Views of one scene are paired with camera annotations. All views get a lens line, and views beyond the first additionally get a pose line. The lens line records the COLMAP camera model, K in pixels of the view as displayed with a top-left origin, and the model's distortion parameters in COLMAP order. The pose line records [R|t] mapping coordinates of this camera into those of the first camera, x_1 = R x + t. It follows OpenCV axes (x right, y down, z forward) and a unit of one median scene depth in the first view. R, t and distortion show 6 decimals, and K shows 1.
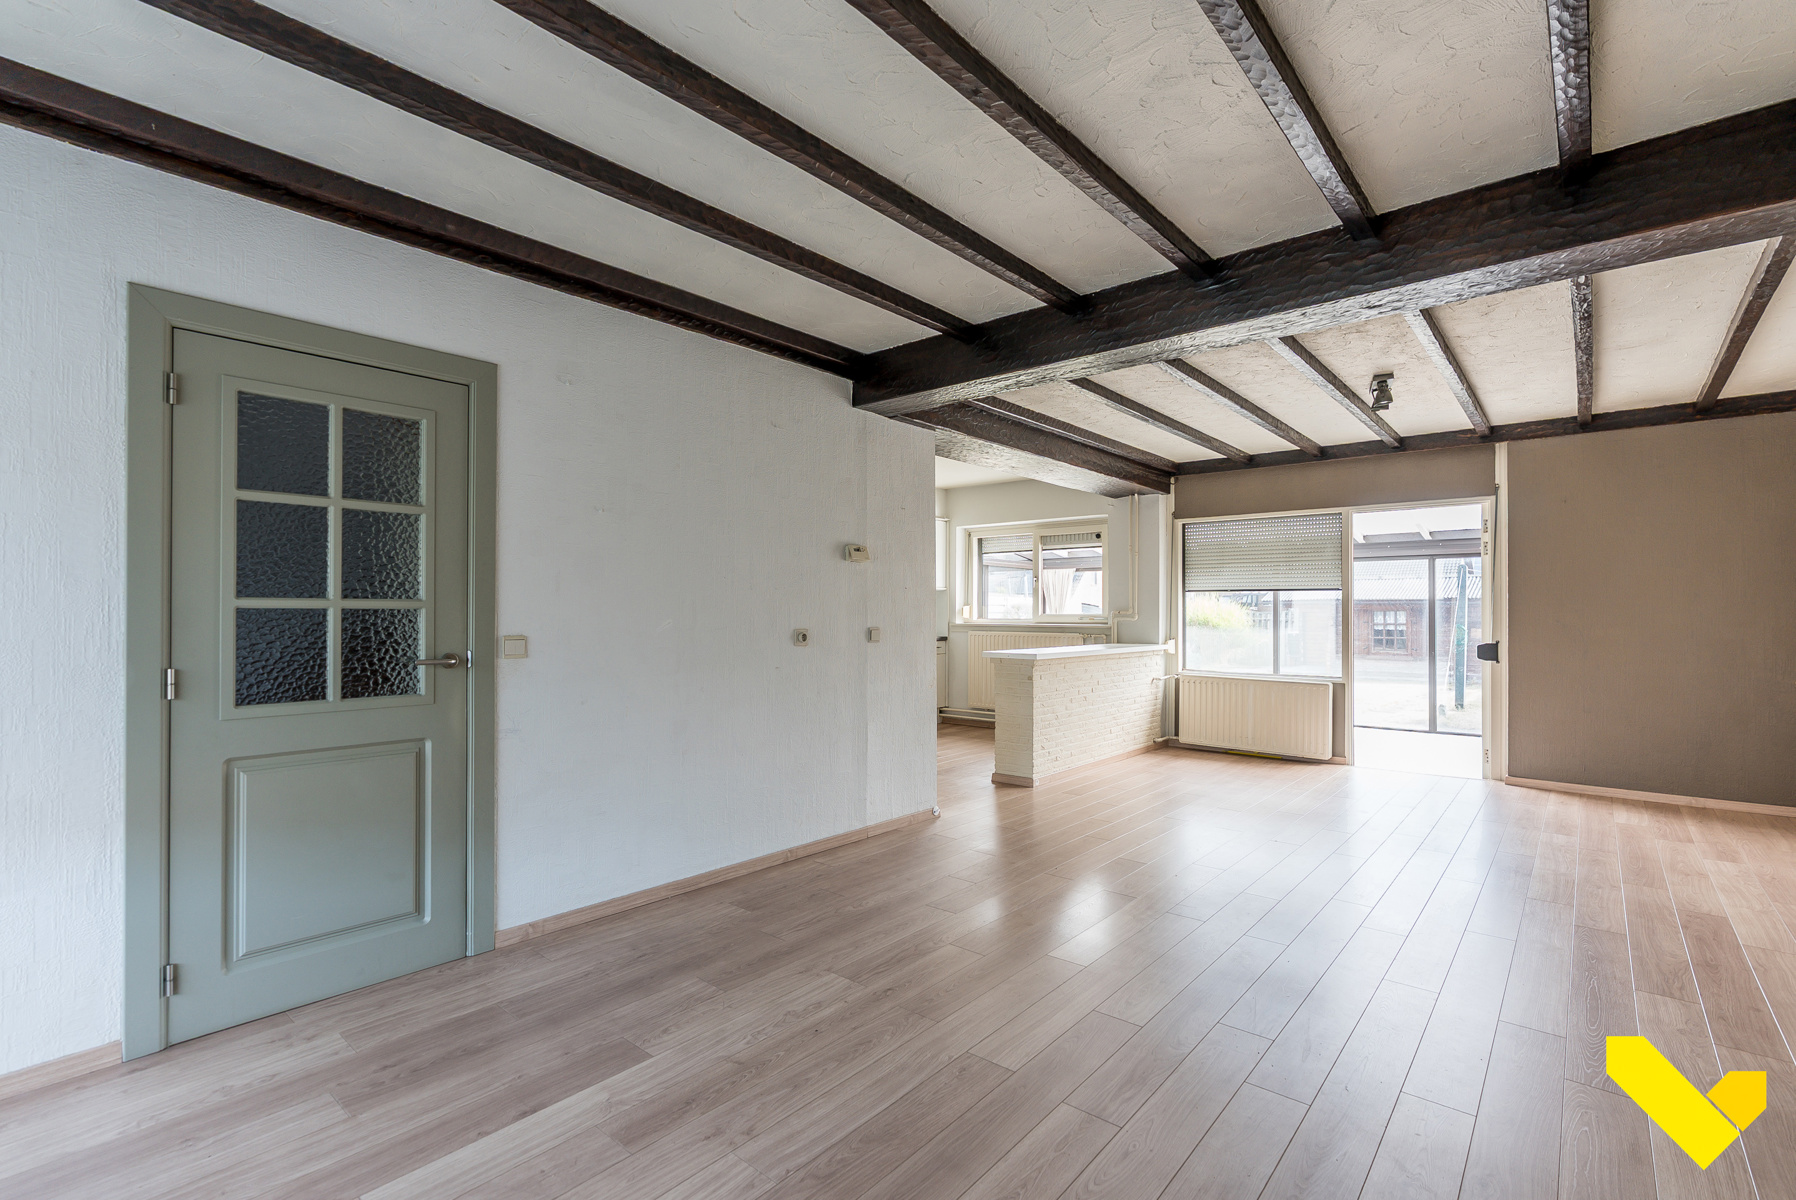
lens RADIAL K [[814.0, 0, 890.3], [0, 814.0, 605.4], [0, 0, 1]] dist [-0.011323, 0.000116]
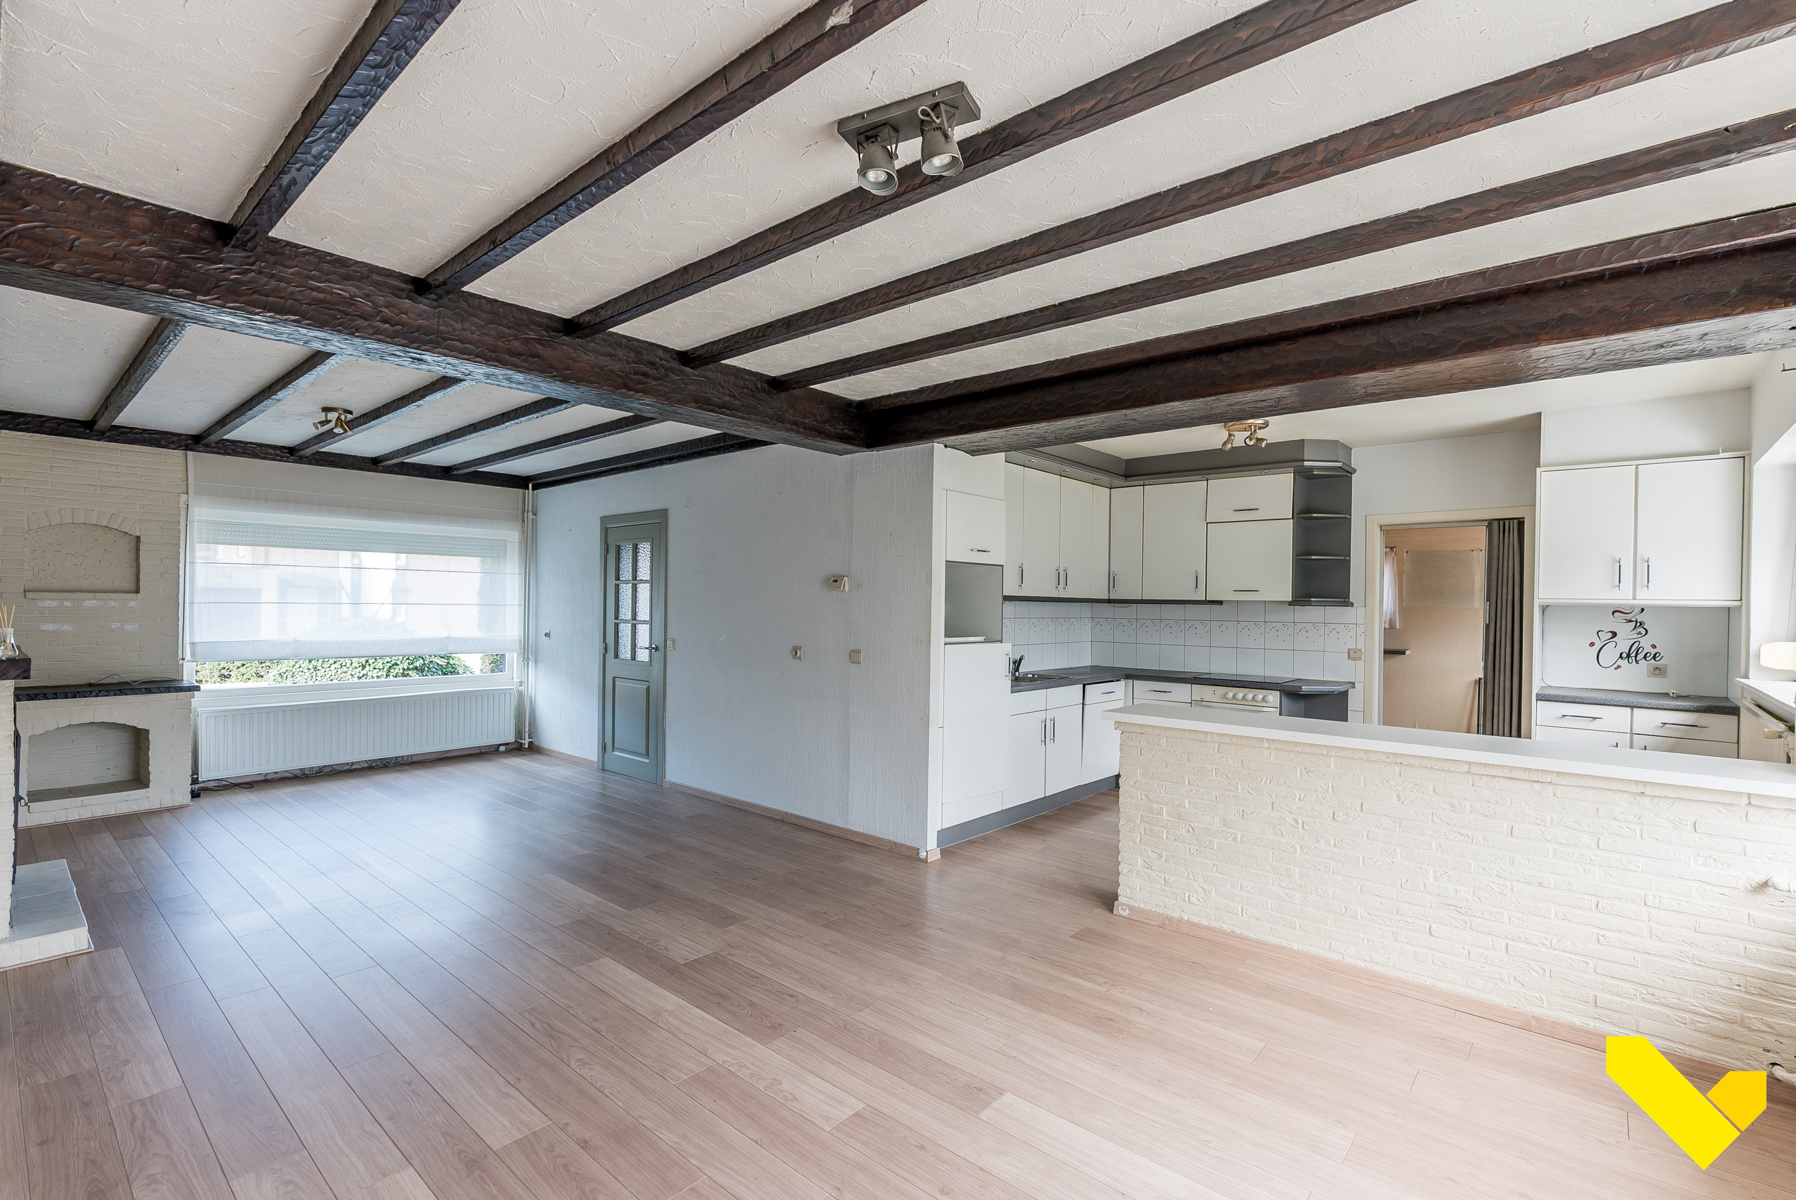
lens RADIAL K [[814.0, 0, 890.3], [0, 814.0, 605.4], [0, 0, 1]] dist [-0.011323, 0.000116]
pose [[-0.003953, -0.008666, -0.999955, 0.798723], [-0.010228, 0.999910, -0.008625, -0.016681], [0.999940, 0.010193, -0.004042, 0.783821]]
